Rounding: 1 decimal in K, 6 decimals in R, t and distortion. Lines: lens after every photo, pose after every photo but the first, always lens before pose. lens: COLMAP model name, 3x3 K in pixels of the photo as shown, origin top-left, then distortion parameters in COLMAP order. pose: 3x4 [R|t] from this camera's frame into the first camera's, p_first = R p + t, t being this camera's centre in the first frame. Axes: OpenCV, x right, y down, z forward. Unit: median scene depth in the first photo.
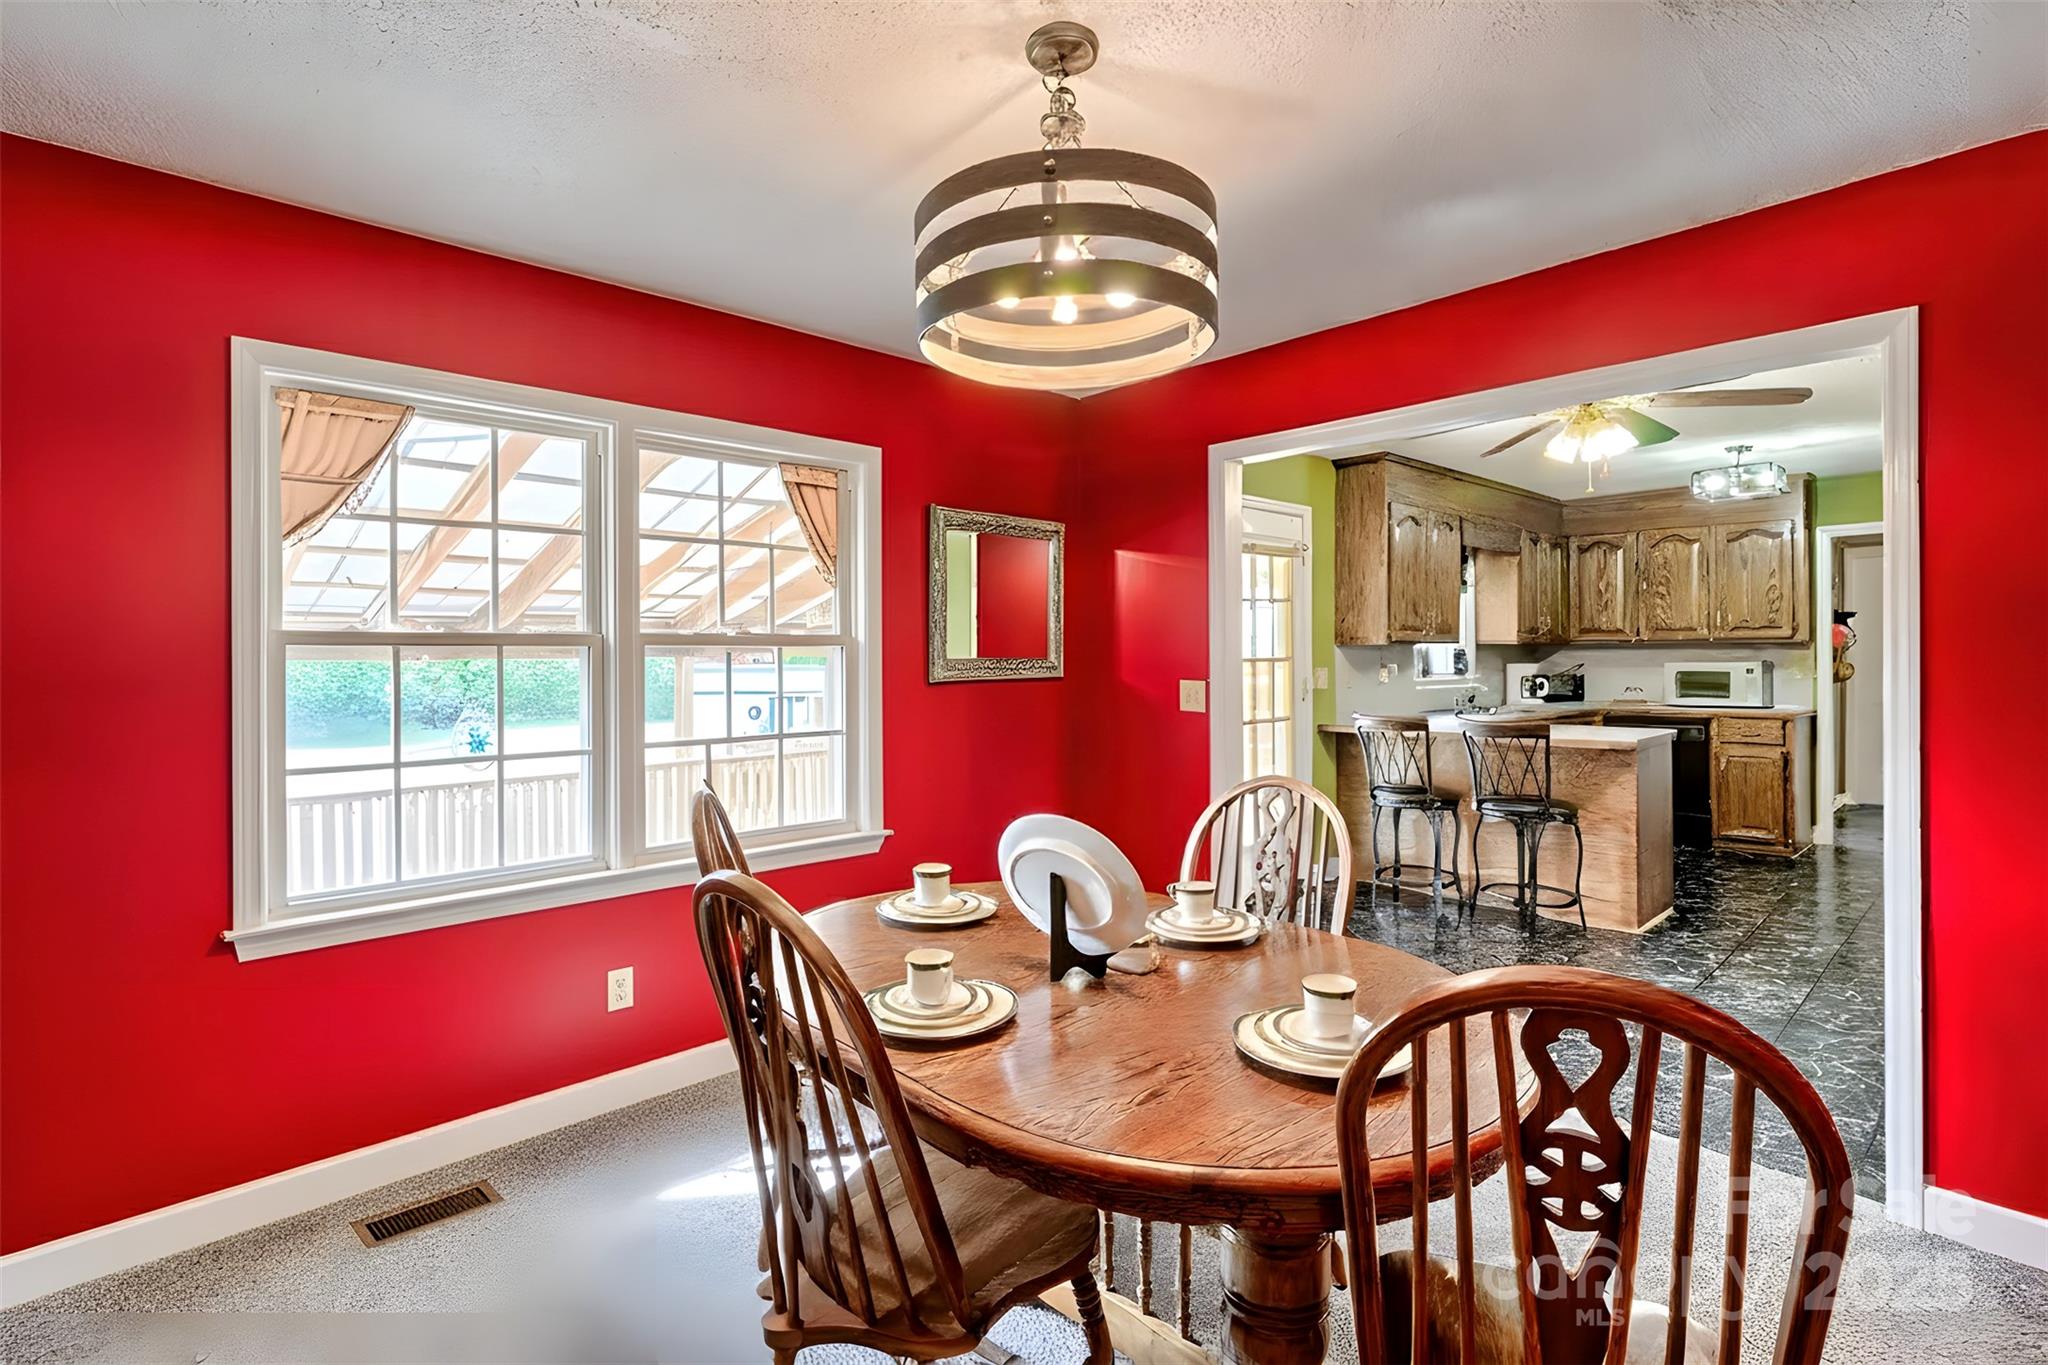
lens RADIAL K [[957.9, 0, 1019.7], [0, 957.9, 646.0], [0, 0, 1]] dist [0.006718, 0.000792]
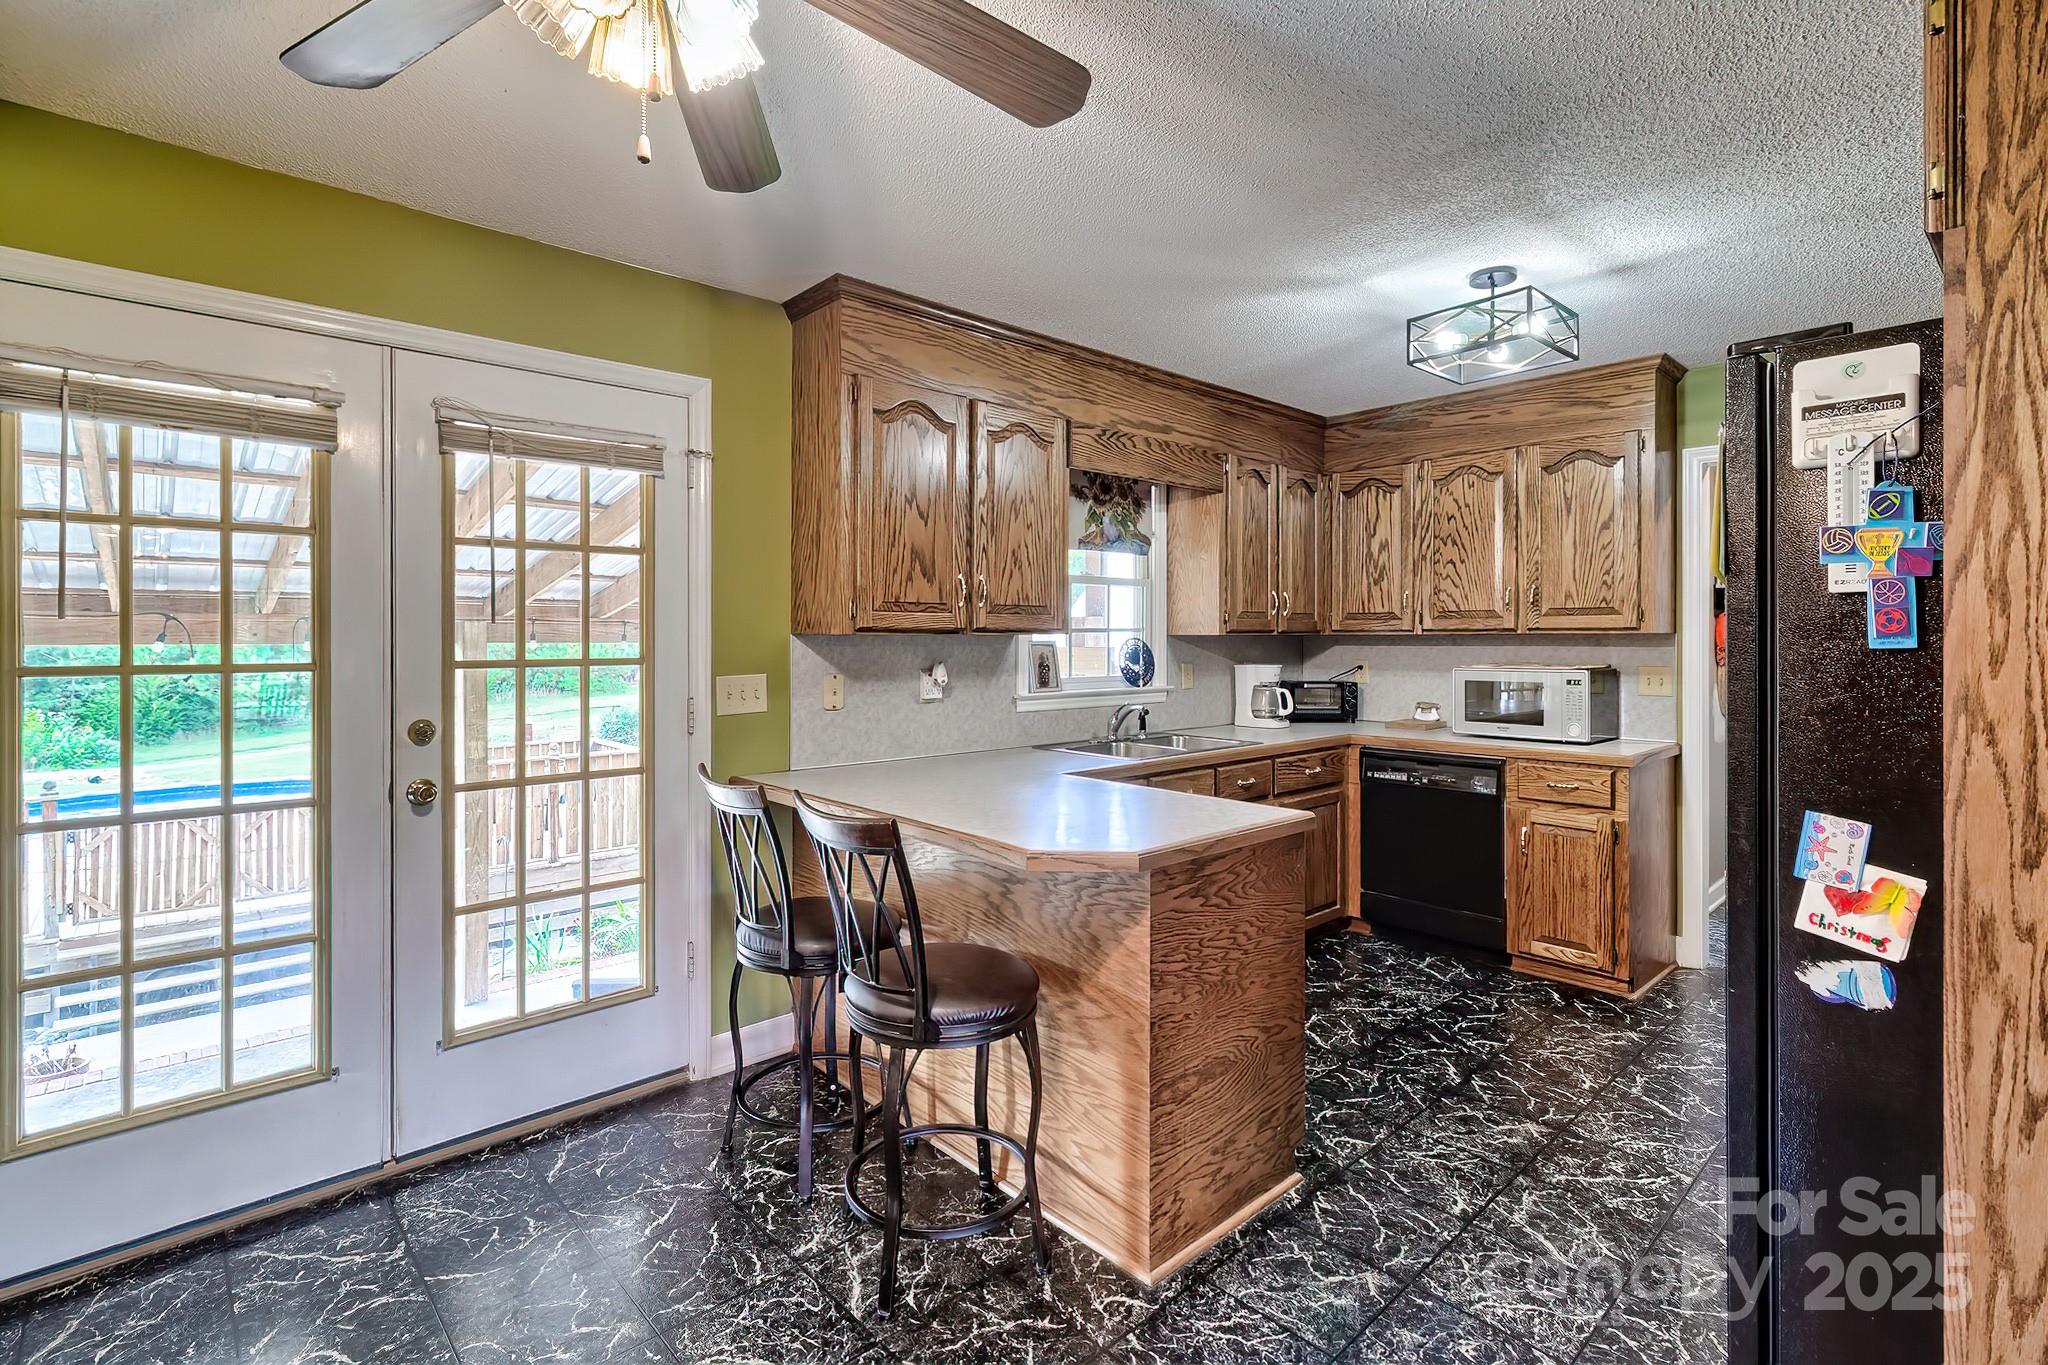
lens RADIAL K [[968.6, 0, 1009.8], [0, 968.6, 641.3], [0, 0, 1]] dist [-0.000392, 0.002472]
pose [[0.999967, 0.008108, -0.001070, 0.391994], [-0.008099, 0.999934, 0.008125, -0.002567], [0.001136, -0.008116, 0.999966, 0.373638]]
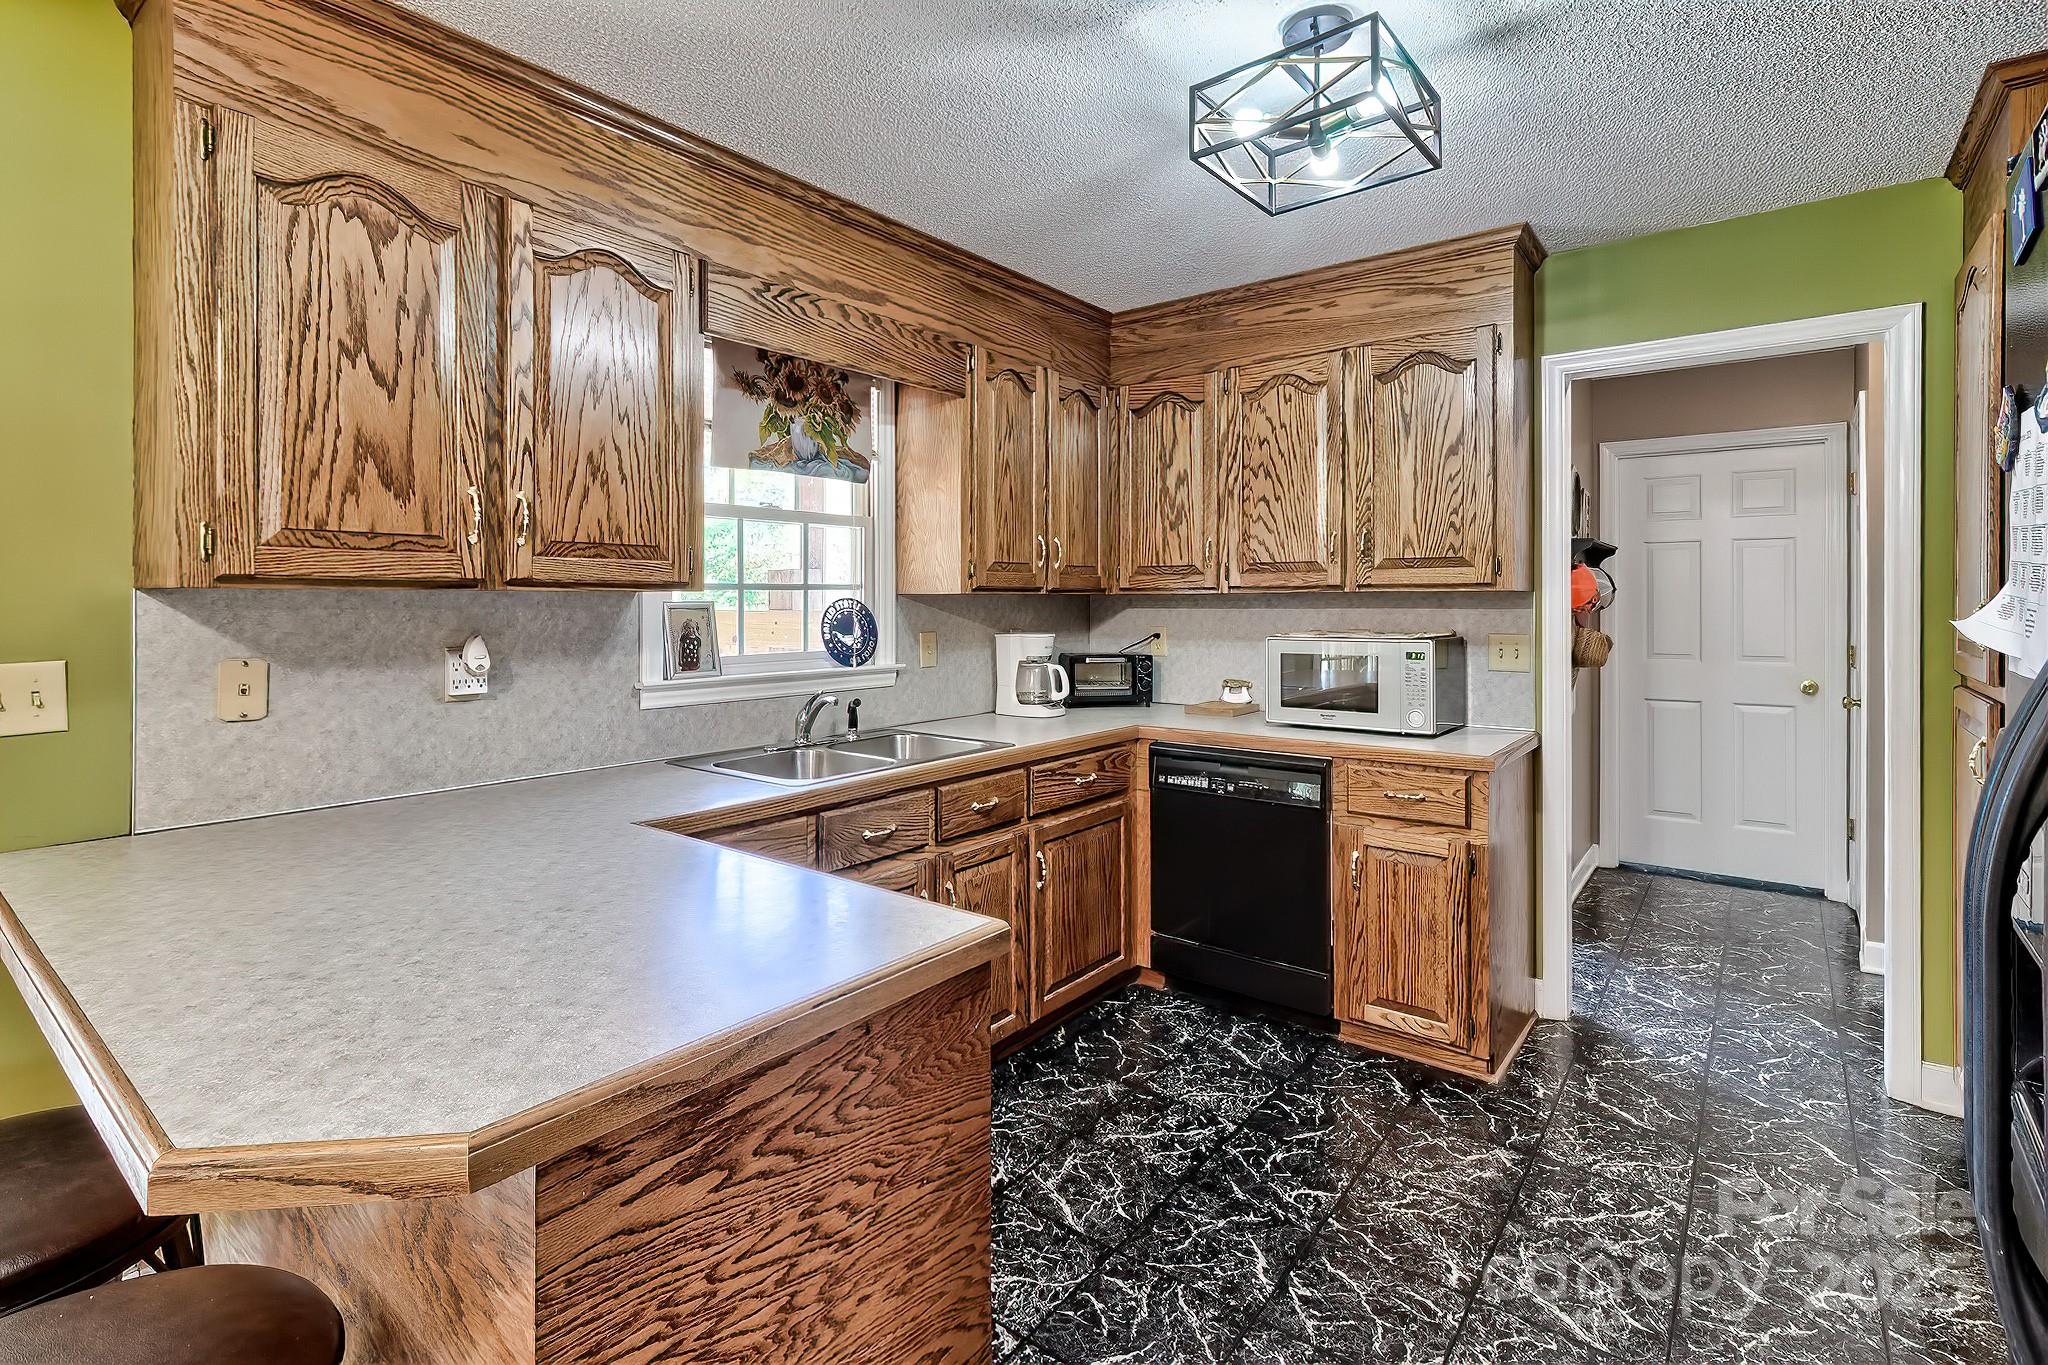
lens RADIAL K [[968.6, 0, 1008.8], [0, 968.6, 602.1], [0, 0, 1]] dist [-0.000392, 0.002472]
pose [[0.987055, 0.007410, 0.160211, 0.479336], [-0.008021, 0.999963, 0.003163, -0.000199], [-0.160182, -0.004407, 0.987078, 0.555415]]
